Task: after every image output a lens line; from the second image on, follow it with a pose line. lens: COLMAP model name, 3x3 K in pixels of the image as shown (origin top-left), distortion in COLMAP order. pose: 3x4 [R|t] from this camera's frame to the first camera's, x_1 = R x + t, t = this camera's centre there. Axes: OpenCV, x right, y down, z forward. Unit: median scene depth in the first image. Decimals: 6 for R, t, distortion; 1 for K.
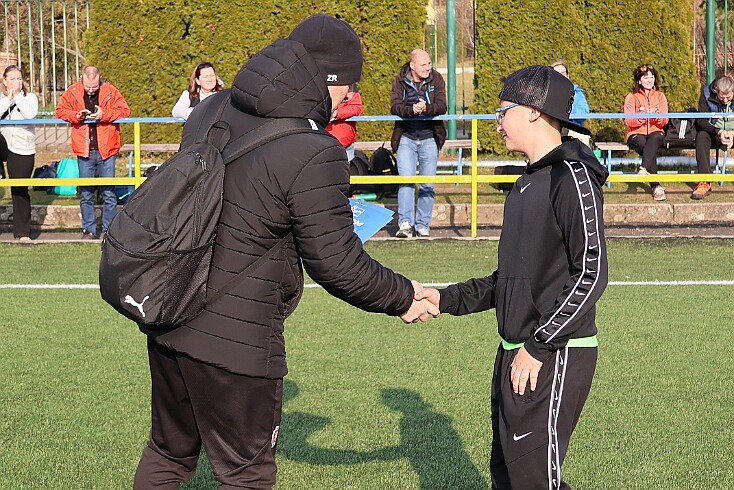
lens RADIAL K [[1413.7, 0, 367.0], [0, 1413.7, 245.0], [0, 0, 1]] dist [-0.017333, 0.277552]
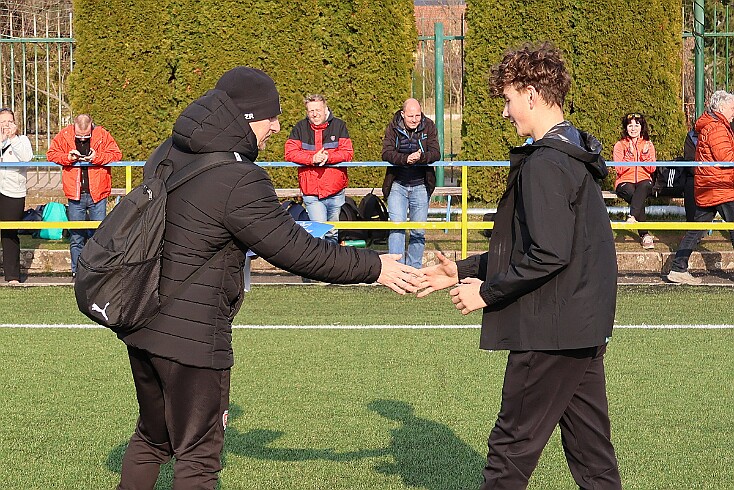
lens RADIAL K [[1893.4, 0, 357.2], [0, 1893.4, 266.5], [0, 0, 1]] dist [0.026191, 0.626678]
pose [[0.999125, 0.006835, 0.041269, -0.054003], [-0.005048, 0.999051, -0.043262, 0.039940], [-0.041525, 0.043016, 0.998211, -0.329929]]
